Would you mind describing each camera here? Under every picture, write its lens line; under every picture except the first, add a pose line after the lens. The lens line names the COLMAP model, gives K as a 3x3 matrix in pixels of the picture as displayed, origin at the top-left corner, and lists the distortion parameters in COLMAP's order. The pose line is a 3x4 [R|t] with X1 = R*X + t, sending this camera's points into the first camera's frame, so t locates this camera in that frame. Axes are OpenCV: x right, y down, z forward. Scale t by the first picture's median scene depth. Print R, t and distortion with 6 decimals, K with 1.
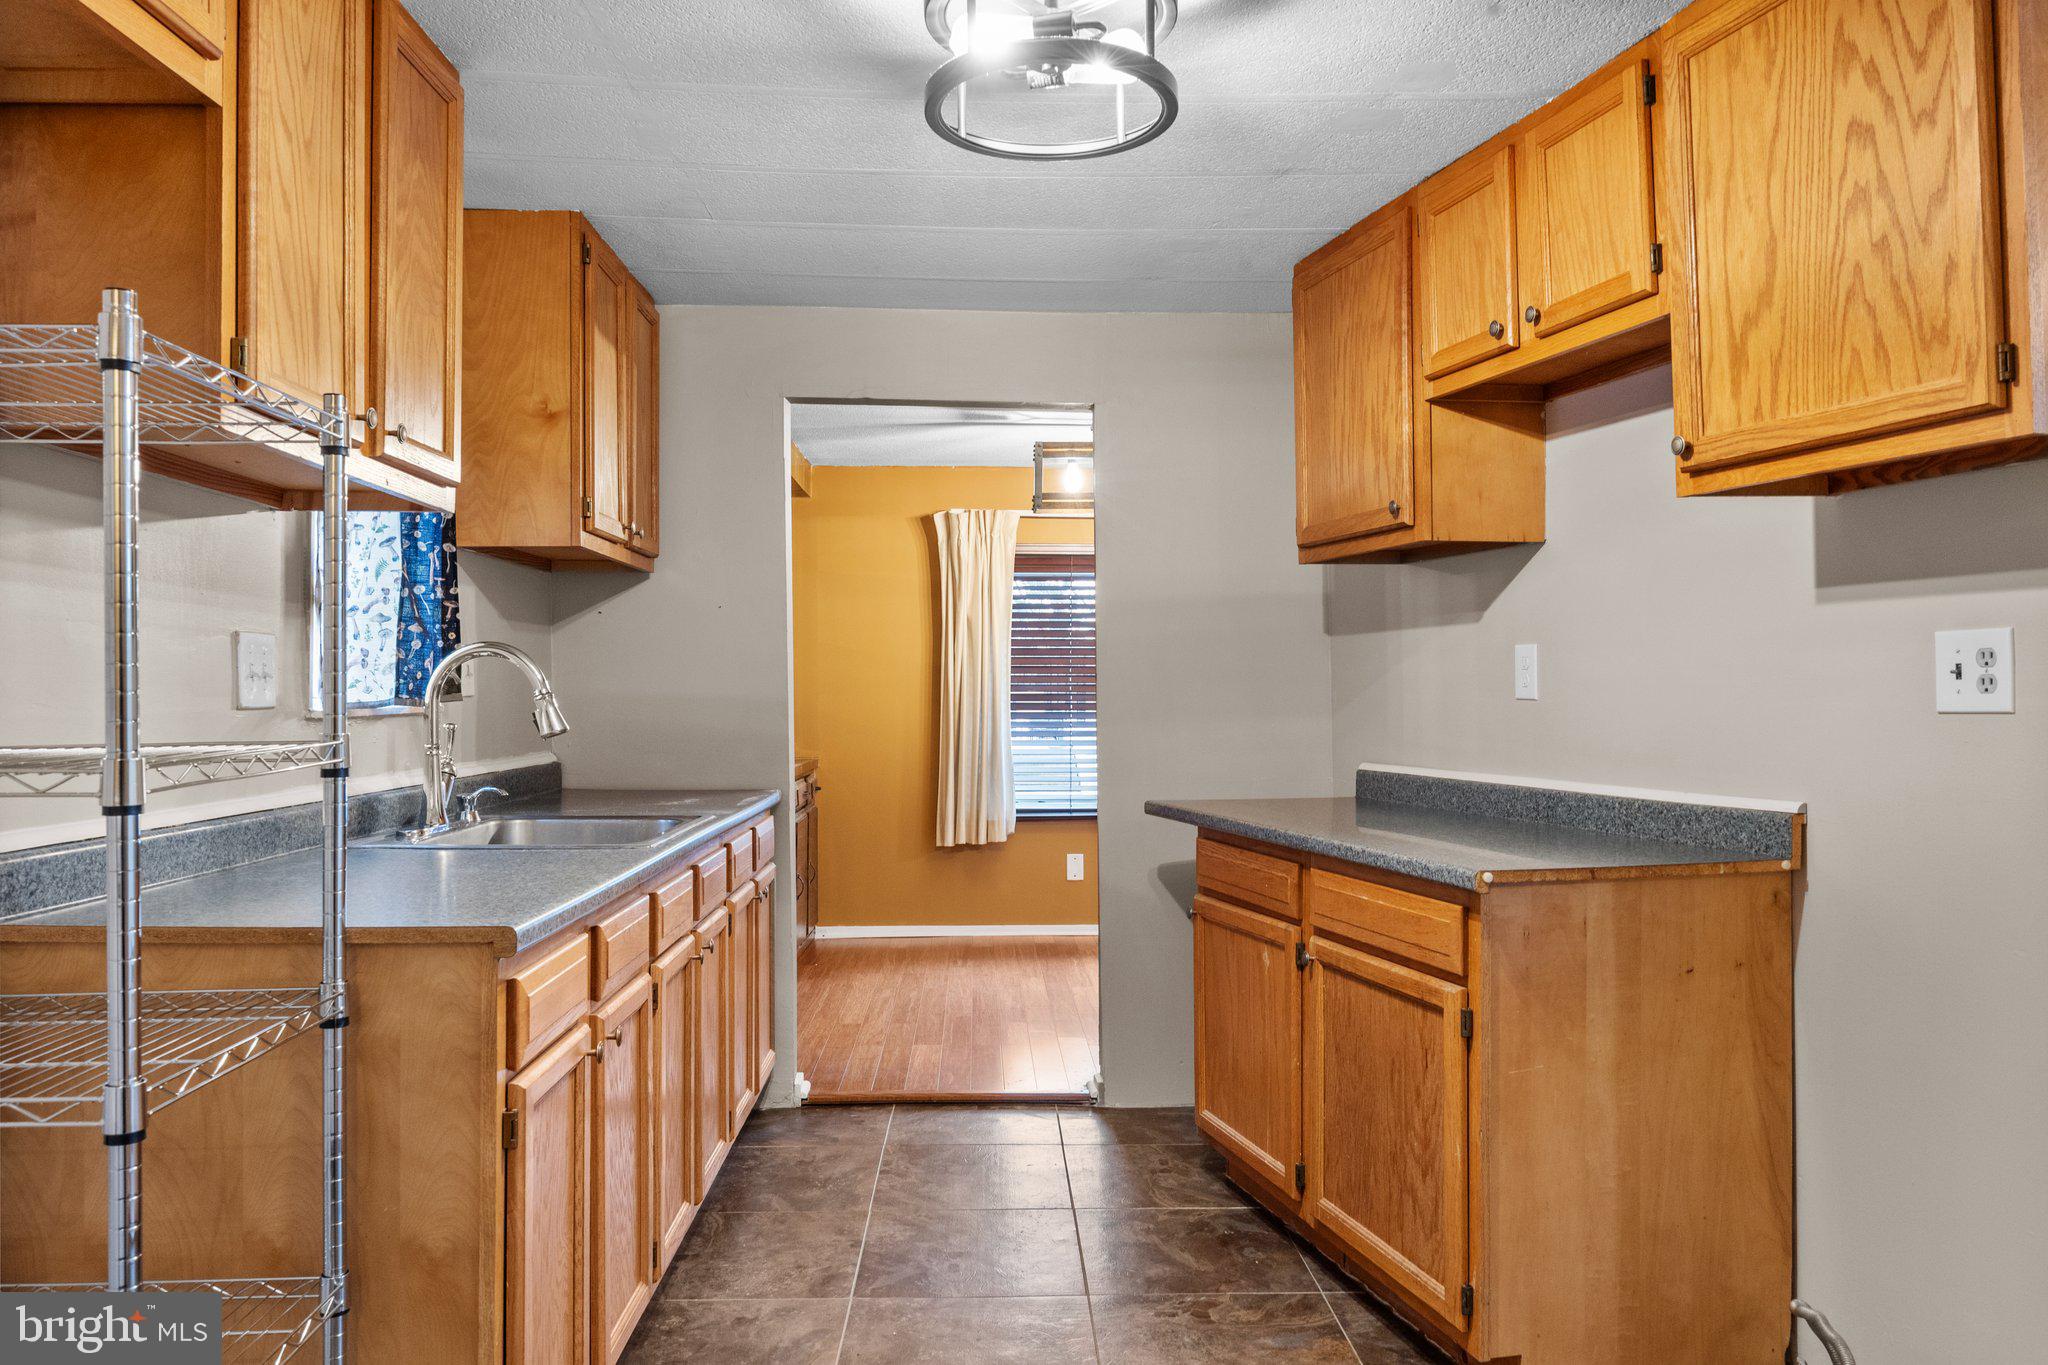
lens RADIAL K [[1424.0, 0, 1043.5], [0, 1424.0, 673.8], [0, 0, 1]] dist [0.005010, 0.000143]
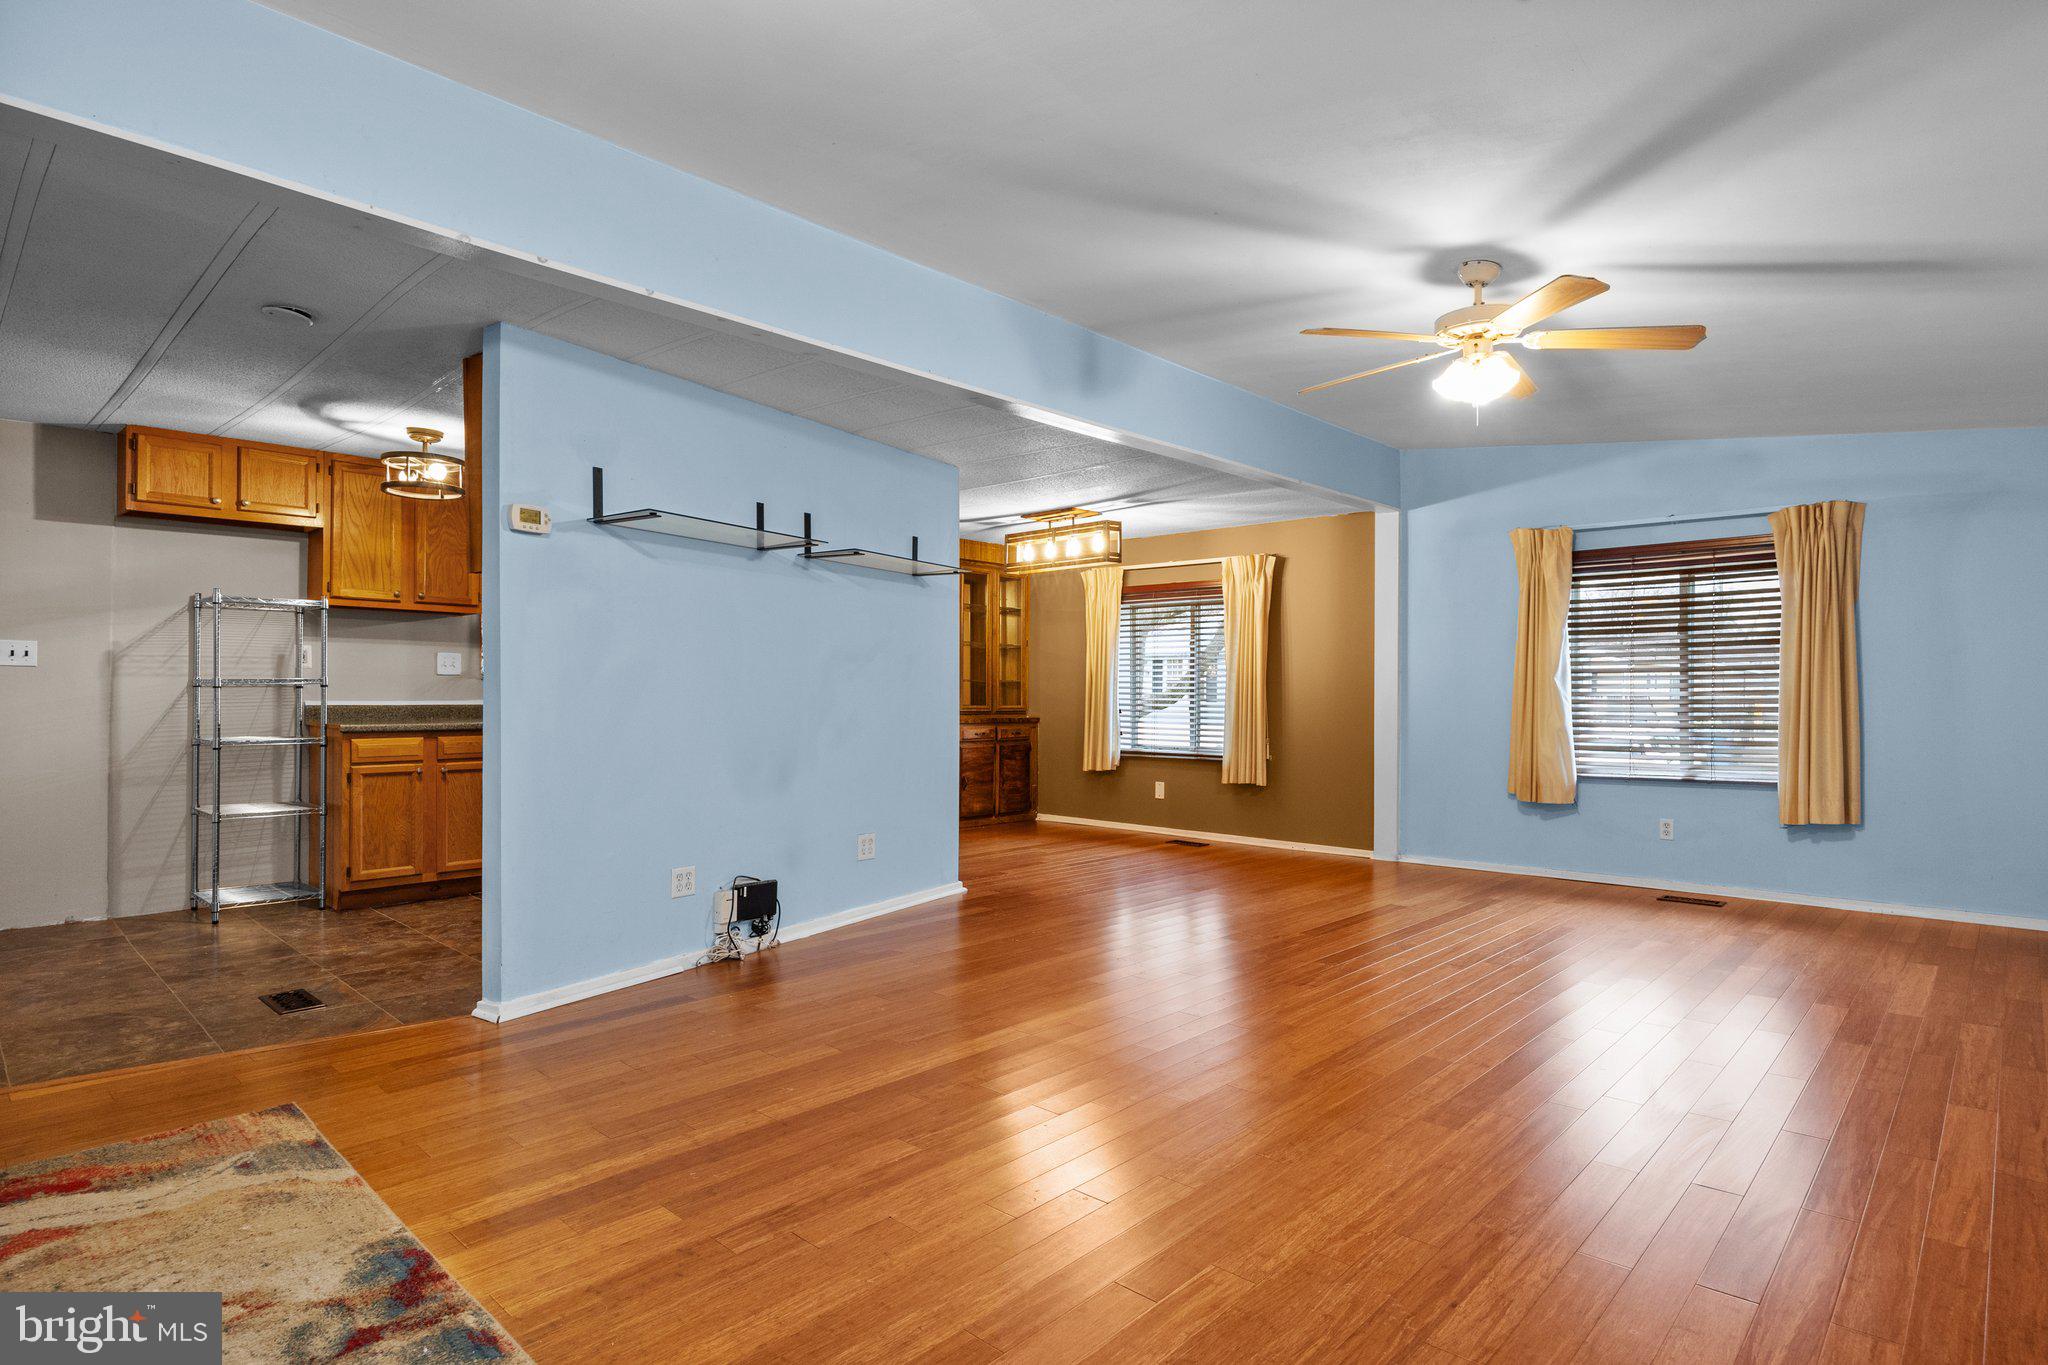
lens RADIAL K [[1059.2, 0, 1034.7], [0, 1059.2, 687.8], [0, 0, 1]] dist [-0.017684, 0.002334]
pose [[0.709375, 0.003372, -0.704823, 1.844273], [0.001941, 0.999975, 0.006738, 0.033639], [0.704828, -0.006148, 0.709351, 0.167644]]
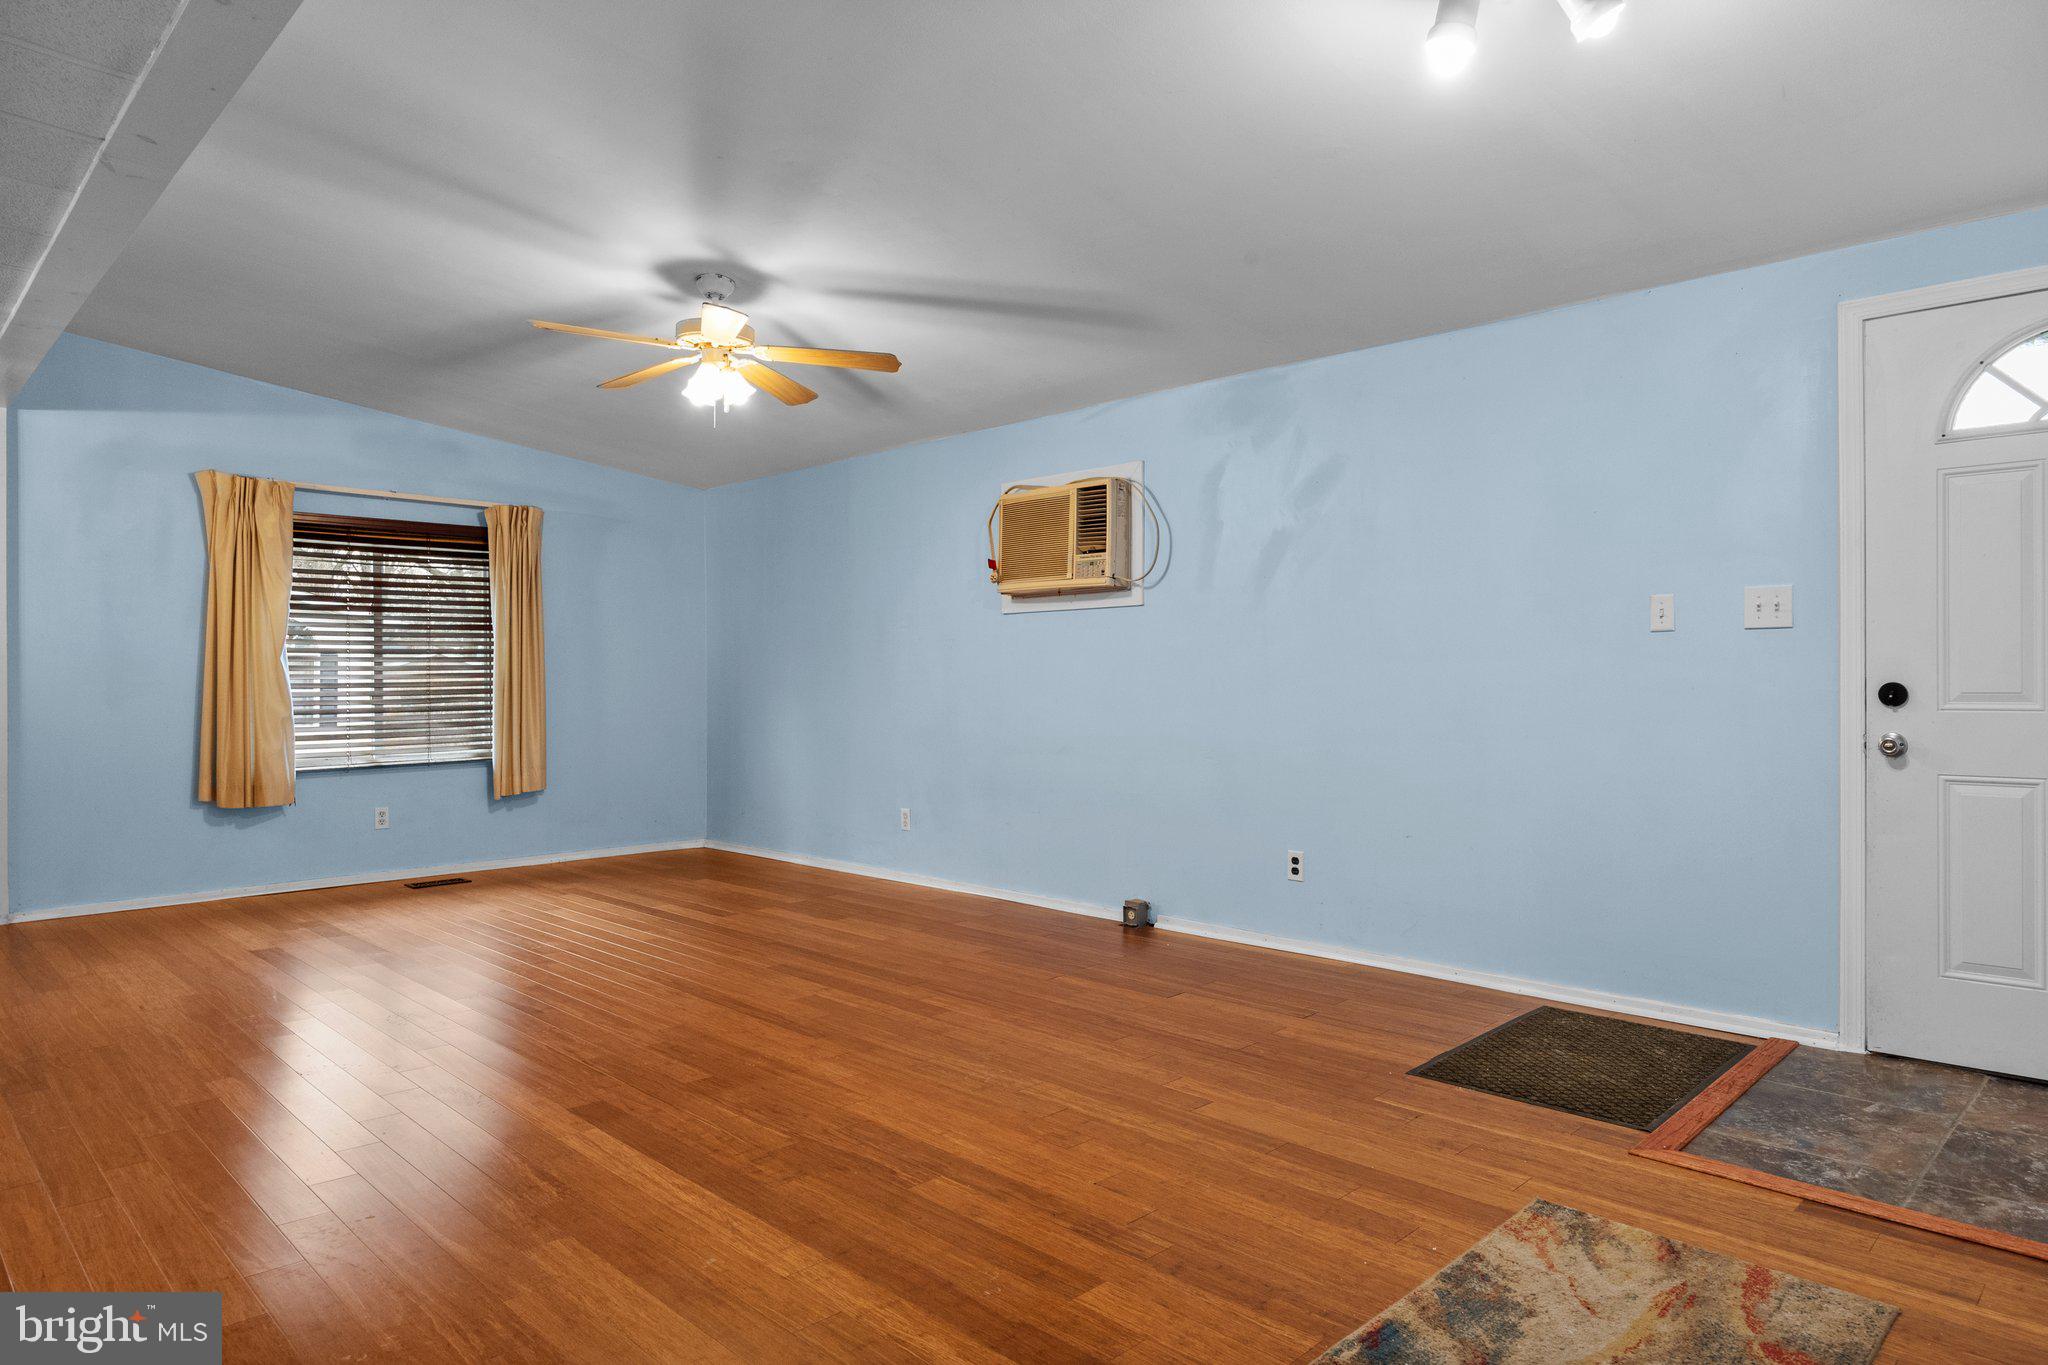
lens RADIAL K [[1211.2, 0, 1030.8], [0, 1211.2, 694.5], [0, 0, 1]] dist [-0.008461, 0.005206]
pose [[0.733249, -0.001372, 0.679959, 0.614376], [-0.013427, 0.999774, 0.016496, 0.041300], [-0.679827, -0.021226, 0.733065, 0.013223]]
